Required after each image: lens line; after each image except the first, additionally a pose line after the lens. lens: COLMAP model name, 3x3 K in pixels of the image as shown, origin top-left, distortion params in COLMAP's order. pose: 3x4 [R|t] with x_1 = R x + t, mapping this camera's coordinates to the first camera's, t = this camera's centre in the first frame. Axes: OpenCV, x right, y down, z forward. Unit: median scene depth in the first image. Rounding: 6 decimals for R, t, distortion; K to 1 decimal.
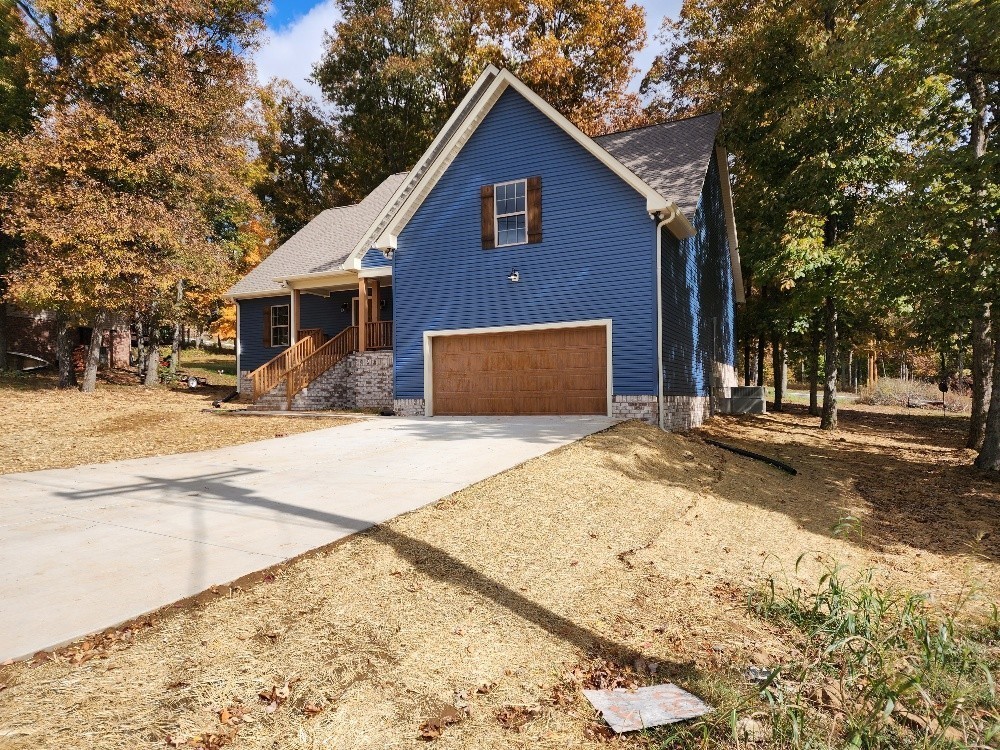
lens RADIAL K [[663.3, 0, 500.0], [0, 663.3, 375.0], [0, 0, 1]] dist [0.104960, -0.080683]
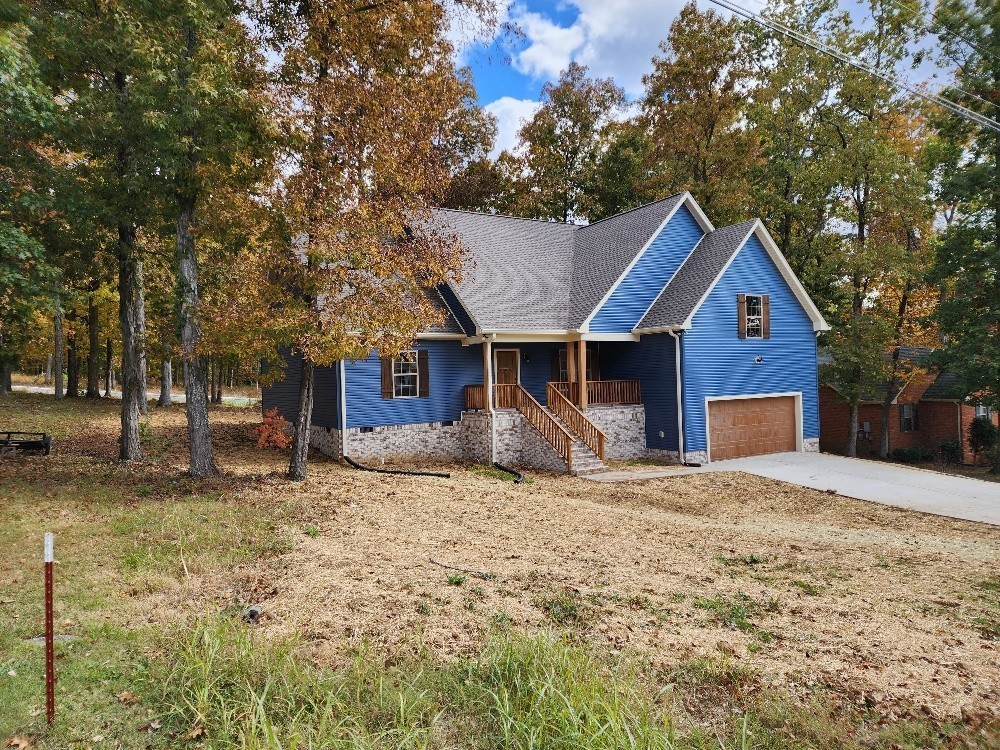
lens RADIAL K [[663.3, 0, 500.0], [0, 663.3, 375.0], [0, 0, 1]] dist [0.104960, -0.080683]
pose [[0.554813, -0.000620, 0.831975, -1.467575], [-0.009574, 0.999929, 0.007130, -0.118541], [-0.831920, -0.011921, 0.554767, 0.637324]]
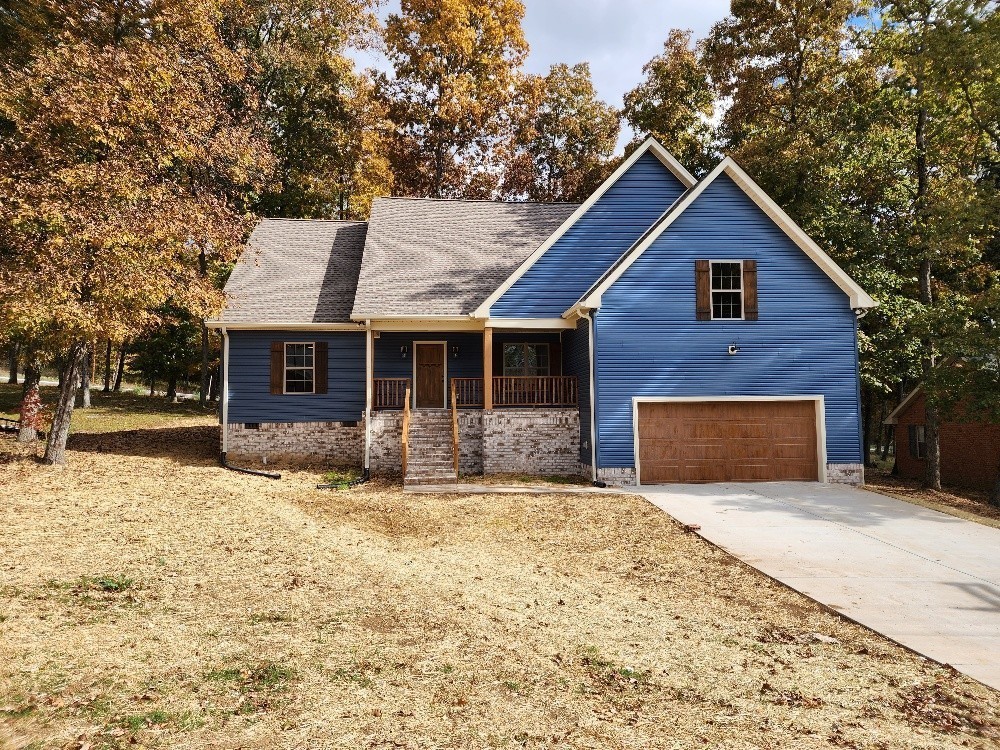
lens RADIAL K [[663.3, 0, 500.0], [0, 663.3, 375.0], [0, 0, 1]] dist [0.104960, -0.080683]
pose [[0.847049, 0.031290, 0.530593, -0.830963], [-0.018639, 0.999400, -0.029180, -0.068520], [-0.531188, 0.014828, 0.847124, 0.288374]]
